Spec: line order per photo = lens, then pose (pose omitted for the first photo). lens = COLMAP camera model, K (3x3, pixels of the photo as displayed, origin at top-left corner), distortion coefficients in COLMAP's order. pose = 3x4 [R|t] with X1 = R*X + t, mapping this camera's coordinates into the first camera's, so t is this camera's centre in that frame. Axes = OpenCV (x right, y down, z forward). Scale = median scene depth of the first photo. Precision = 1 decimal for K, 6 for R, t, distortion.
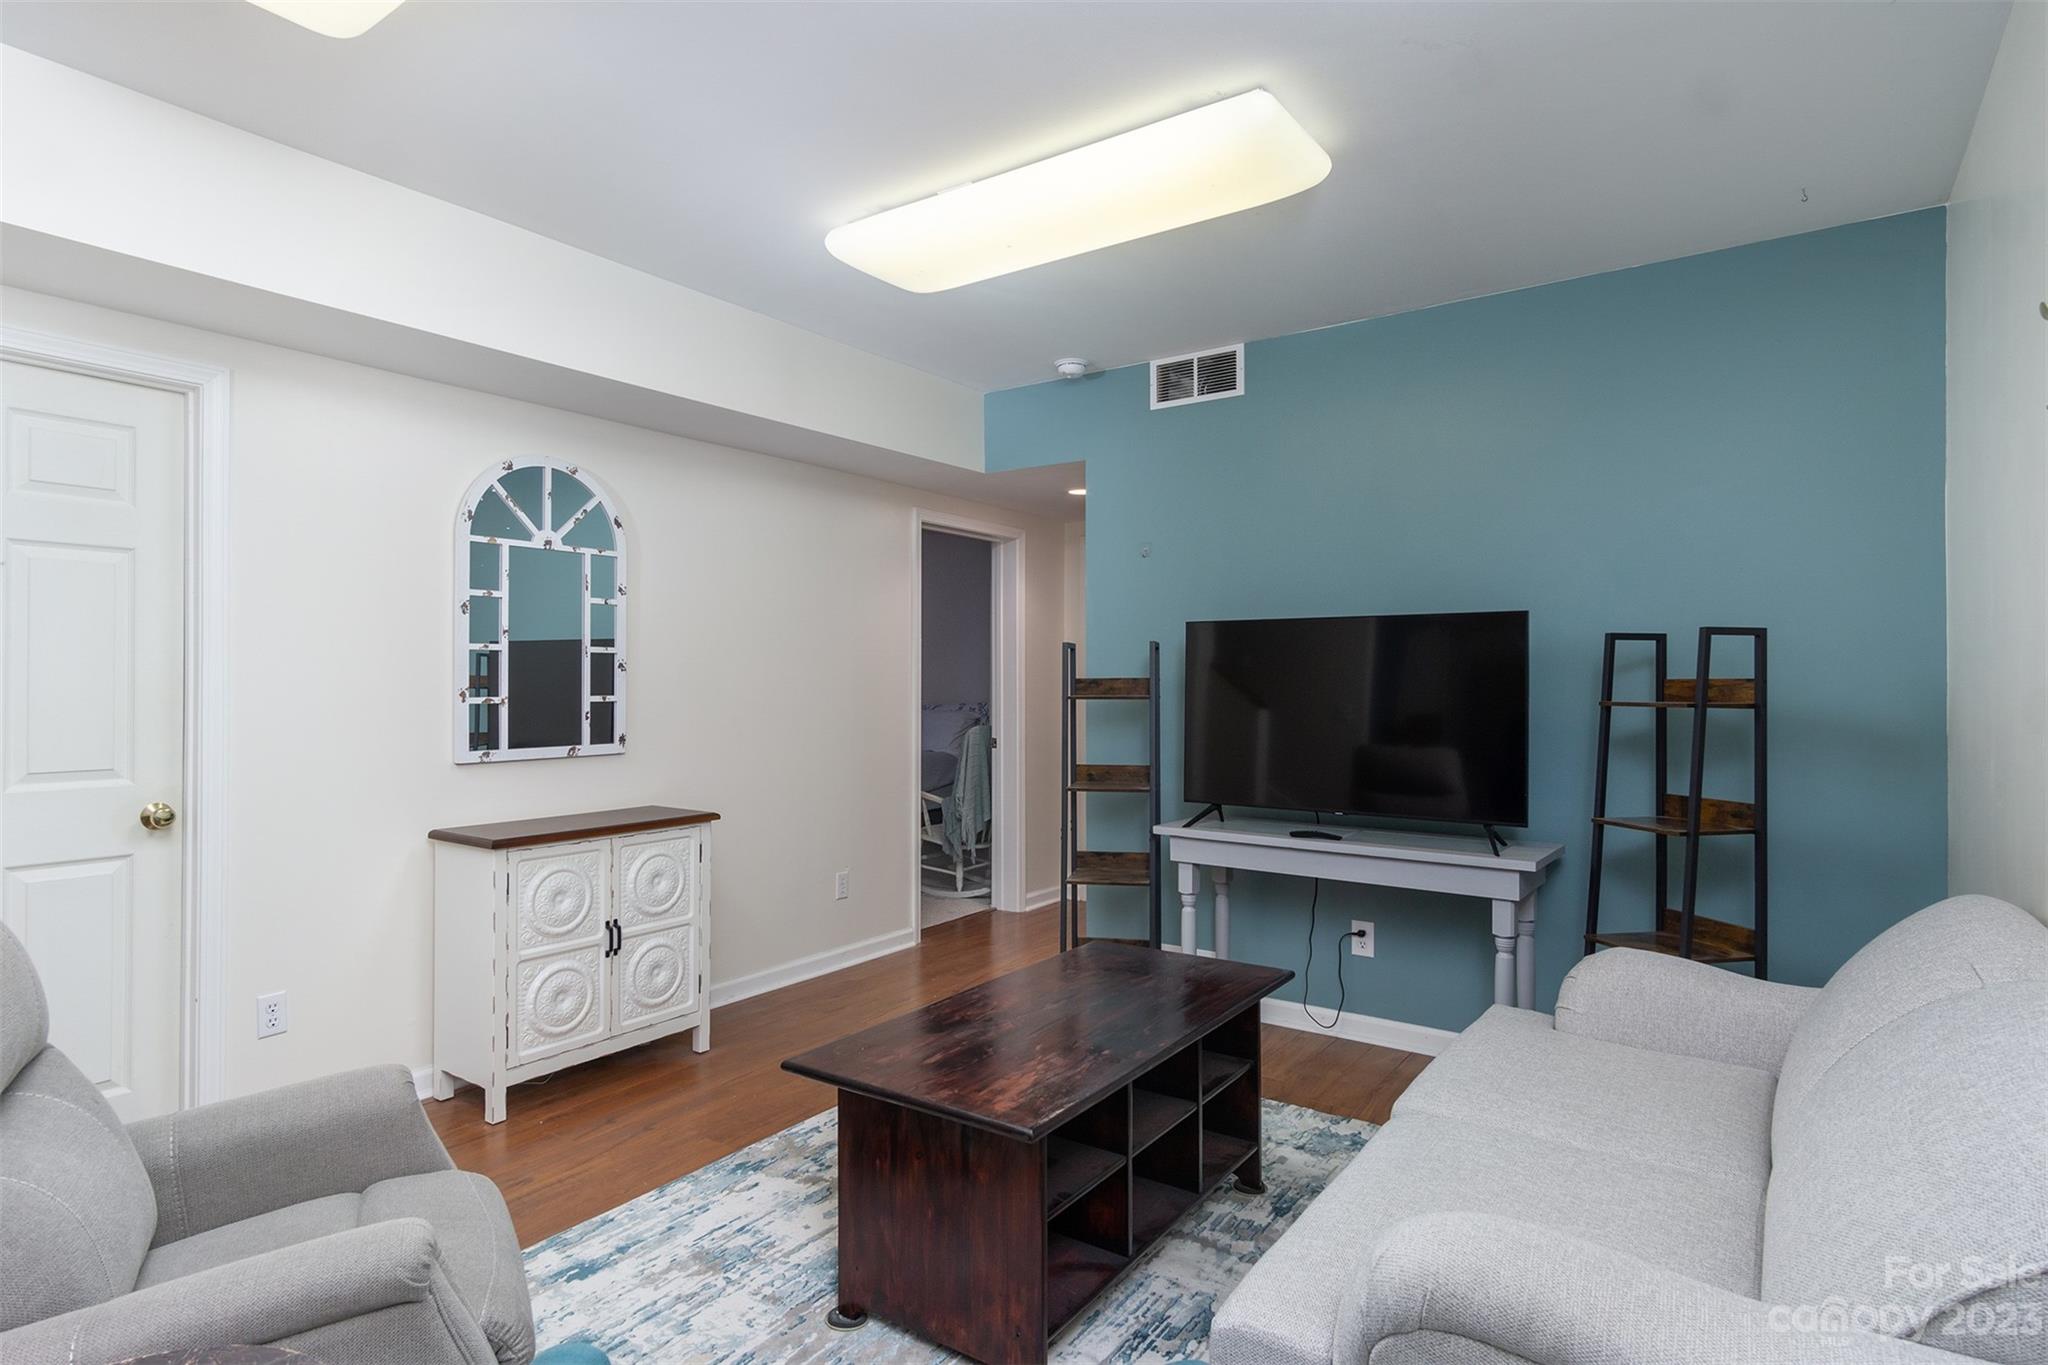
lens RADIAL K [[1059.0, 0, 1020.7], [0, 1059.0, 677.5], [0, 0, 1]] dist [0.002390, 0.001275]
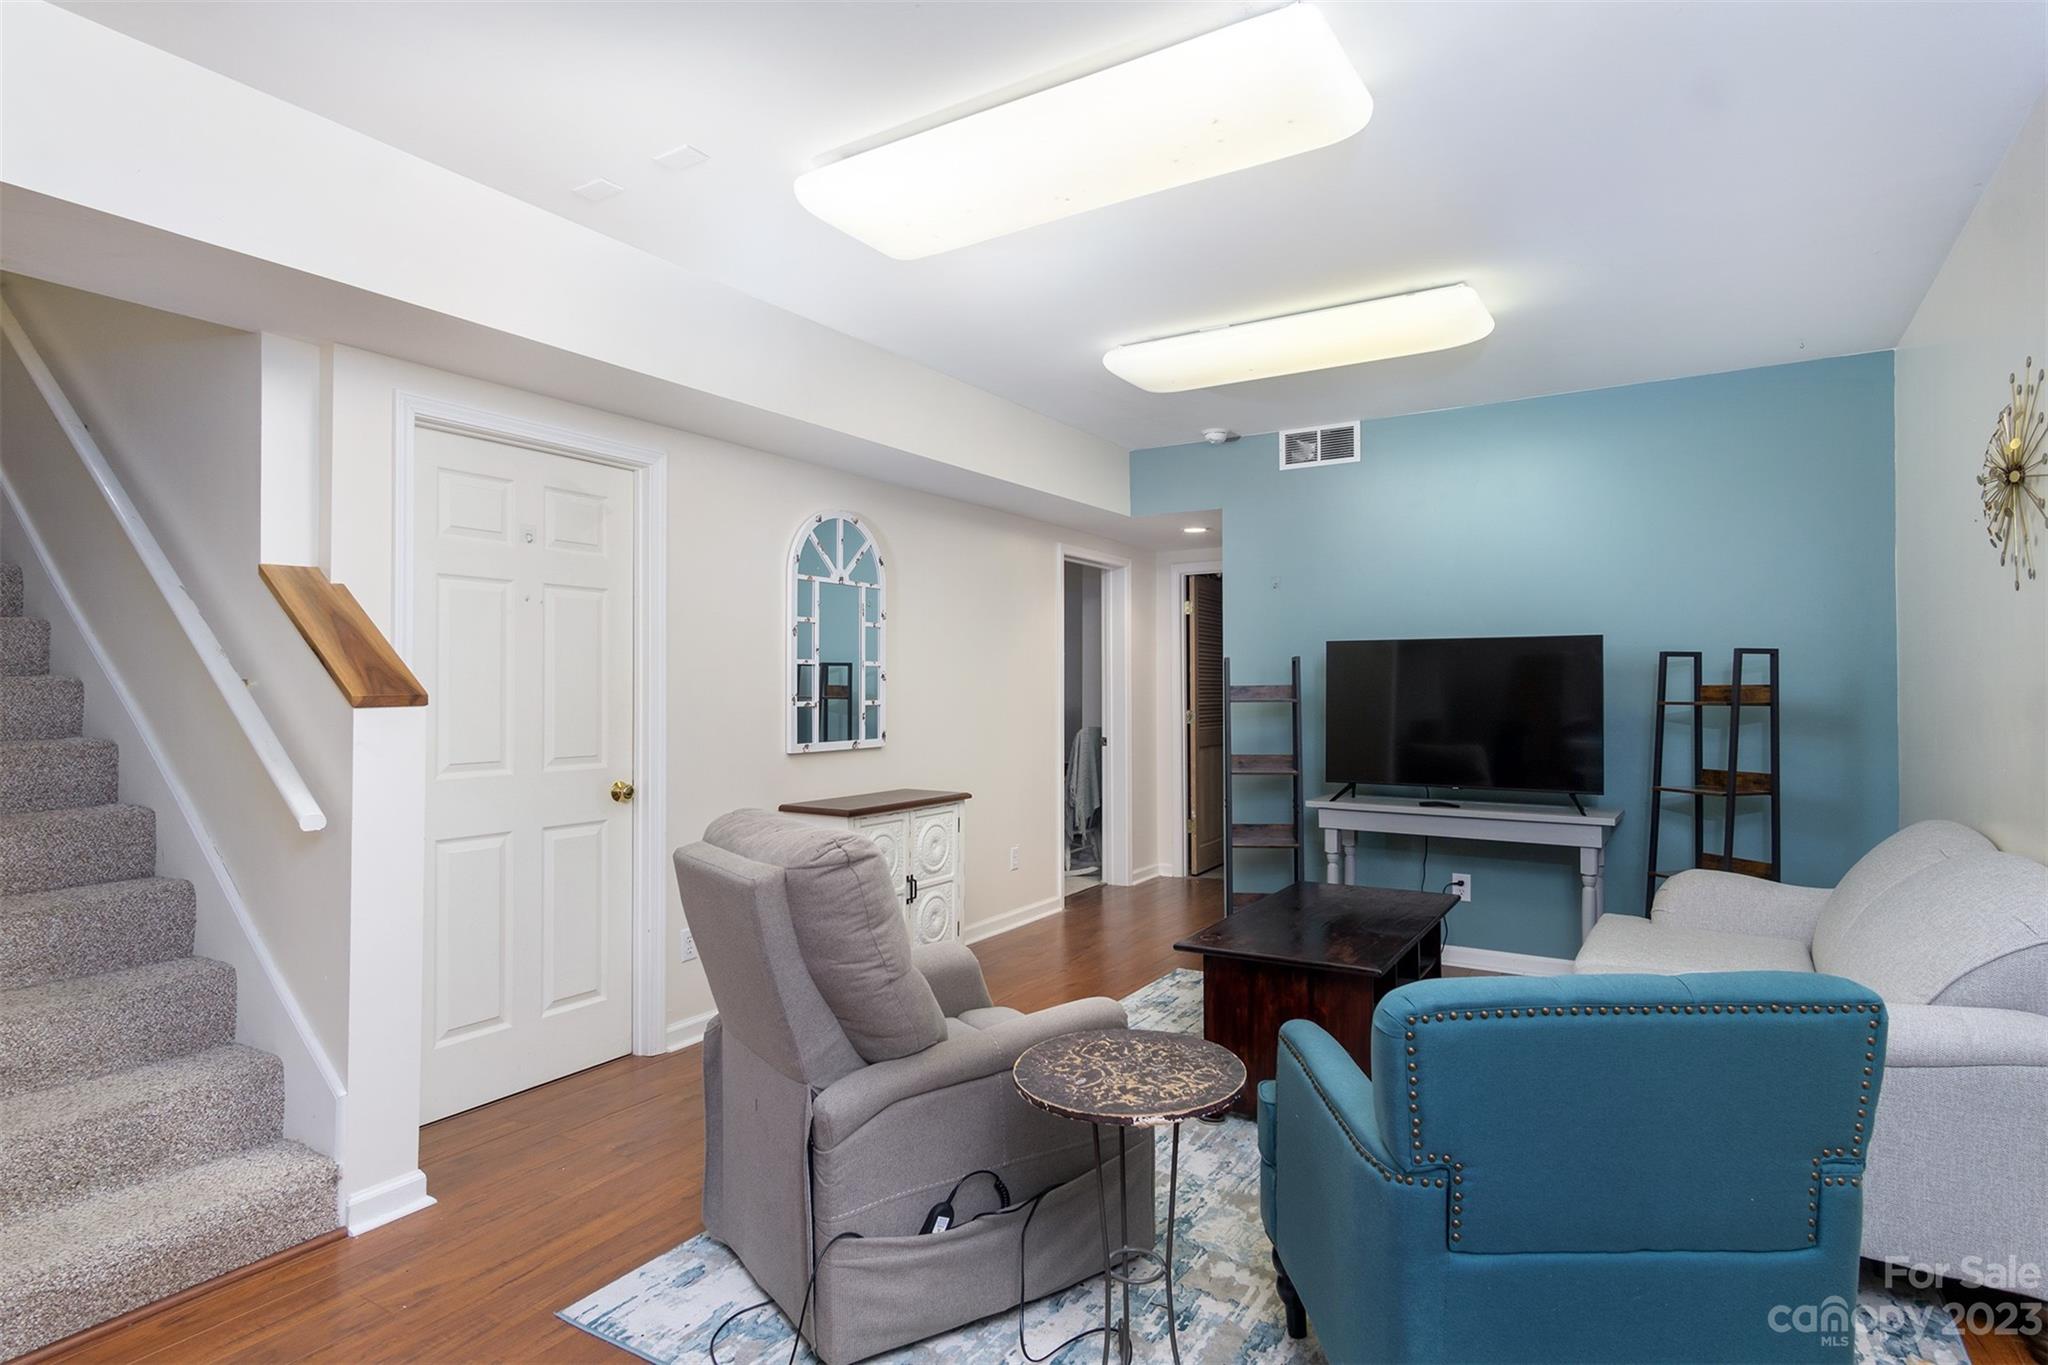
lens RADIAL K [[1080.5, 0, 1022.3], [0, 1080.5, 677.2], [0, 0, 1]] dist [0.002538, 0.001567]
pose [[0.997582, -0.001662, 0.069479, -0.327317], [0.002222, 0.999966, -0.007987, 0.000563], [-0.069464, 0.008122, 0.997551, -0.300003]]
